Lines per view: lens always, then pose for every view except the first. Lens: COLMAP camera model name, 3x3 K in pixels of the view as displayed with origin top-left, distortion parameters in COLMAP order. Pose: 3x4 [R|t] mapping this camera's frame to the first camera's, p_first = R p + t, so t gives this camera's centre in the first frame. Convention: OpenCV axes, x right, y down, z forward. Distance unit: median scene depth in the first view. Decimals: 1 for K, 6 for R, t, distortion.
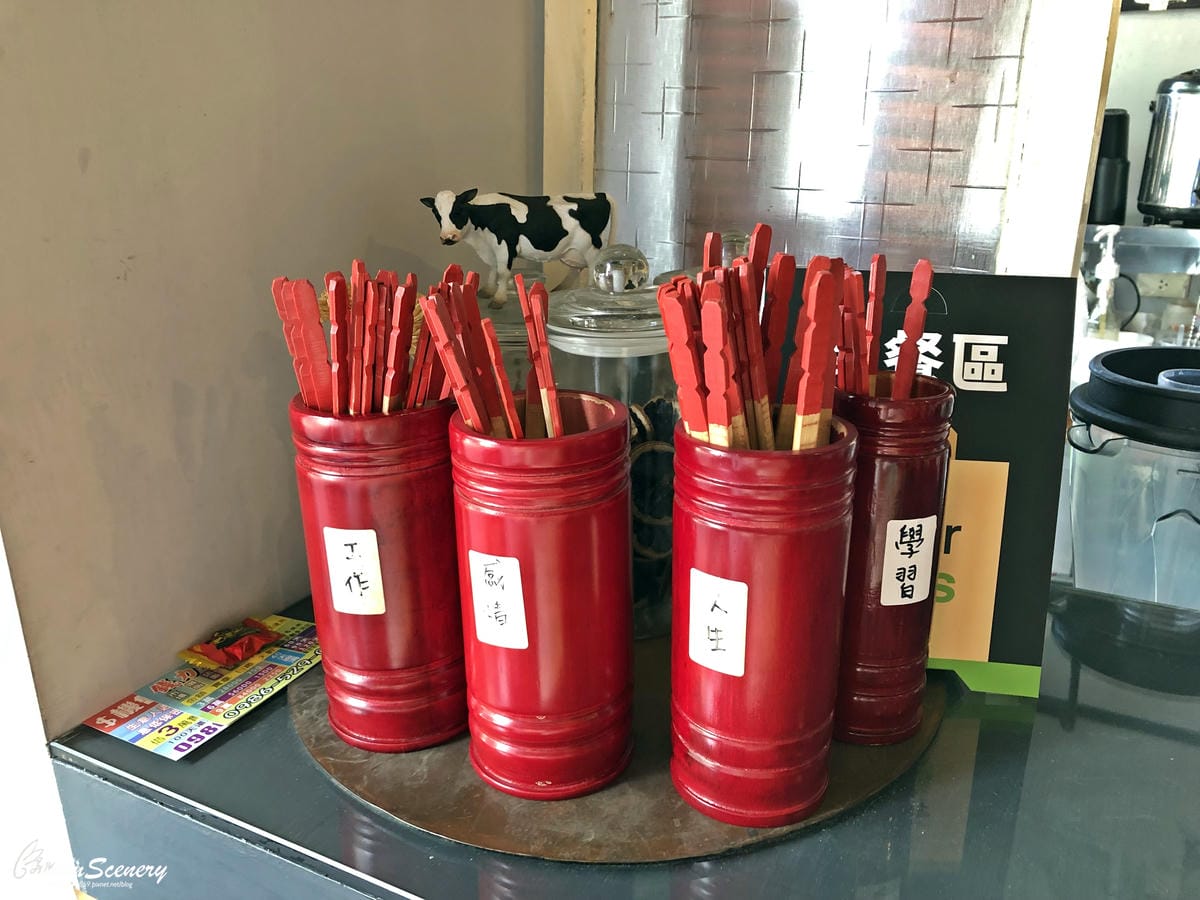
lens RADIAL K [[988.6, 0, 600.0], [0, 988.6, 450.0], [0, 0, 1]] dist [0.013330, 0.006672]
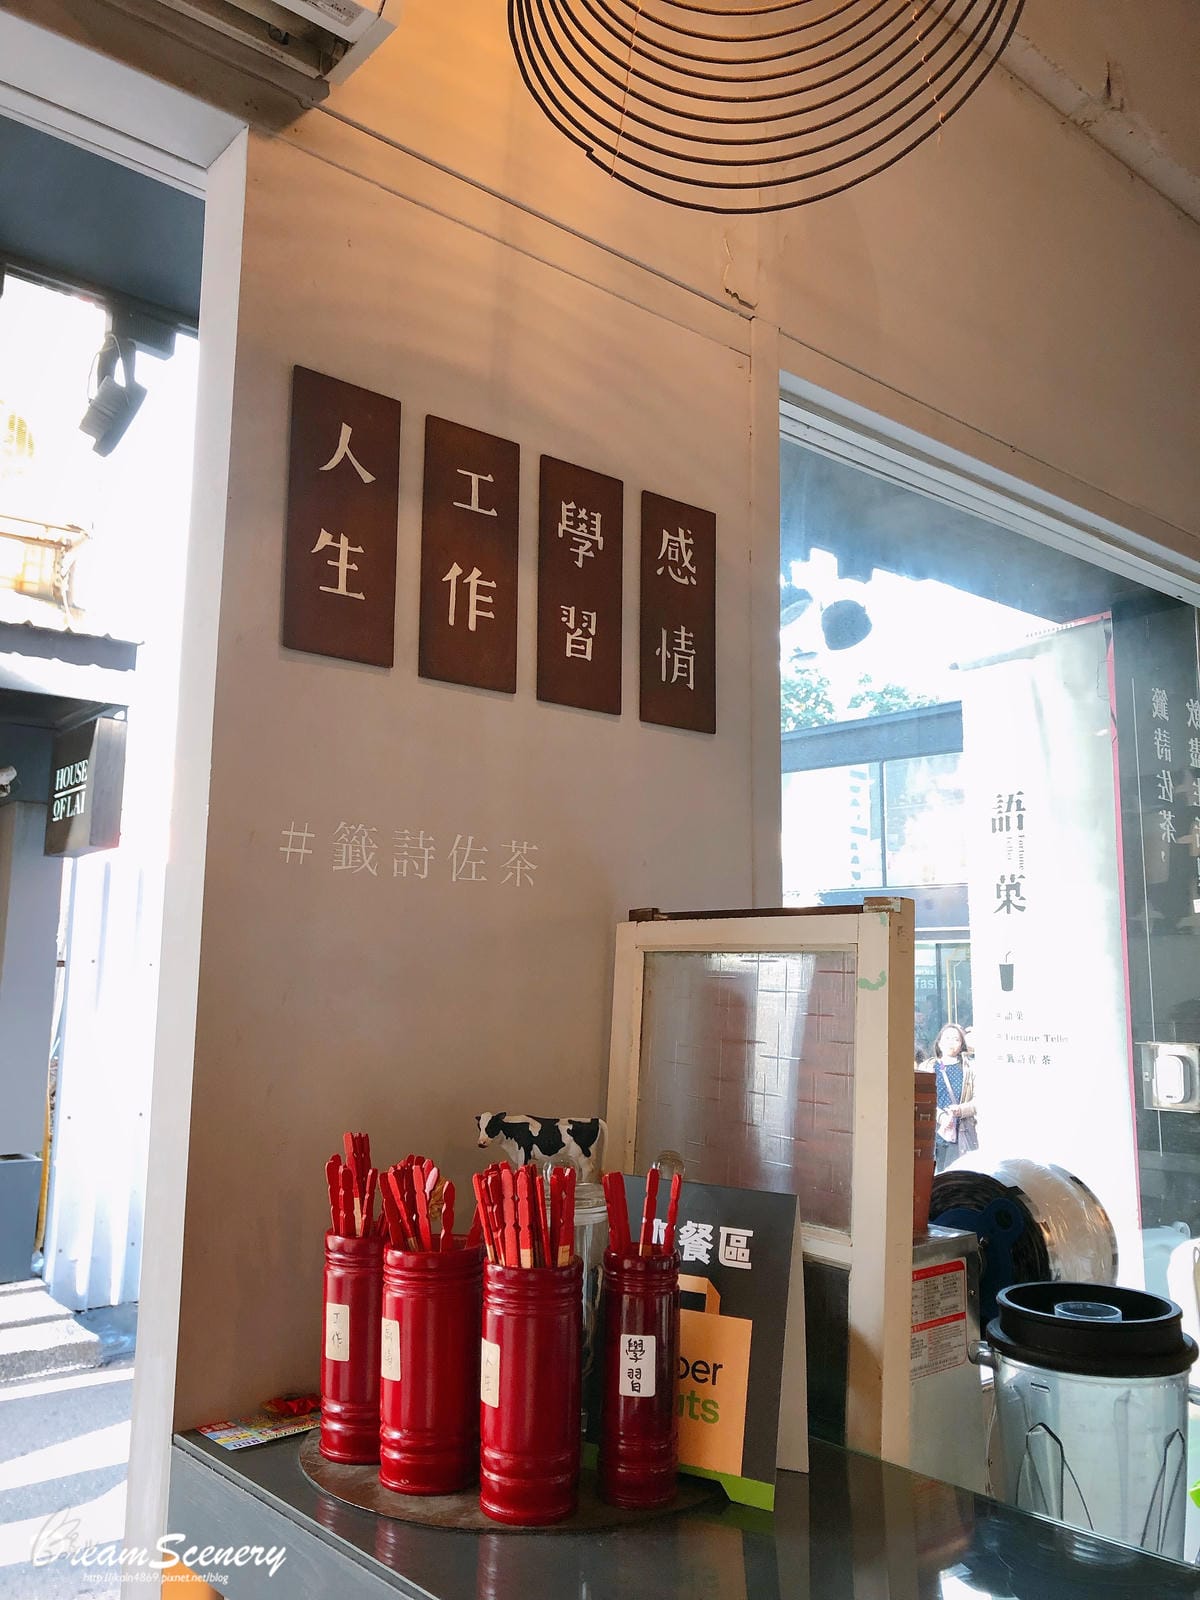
lens RADIAL K [[1314.3, 0, 600.0], [0, 1314.3, 800.0], [0, 0, 1]] dist [0.010295, 0.002856]
pose [[0.930283, -0.028206, -0.365758, 0.942343], [-0.140261, 0.893936, -0.425683, 0.186664], [0.338971, 0.447307, 0.827657, -1.051558]]
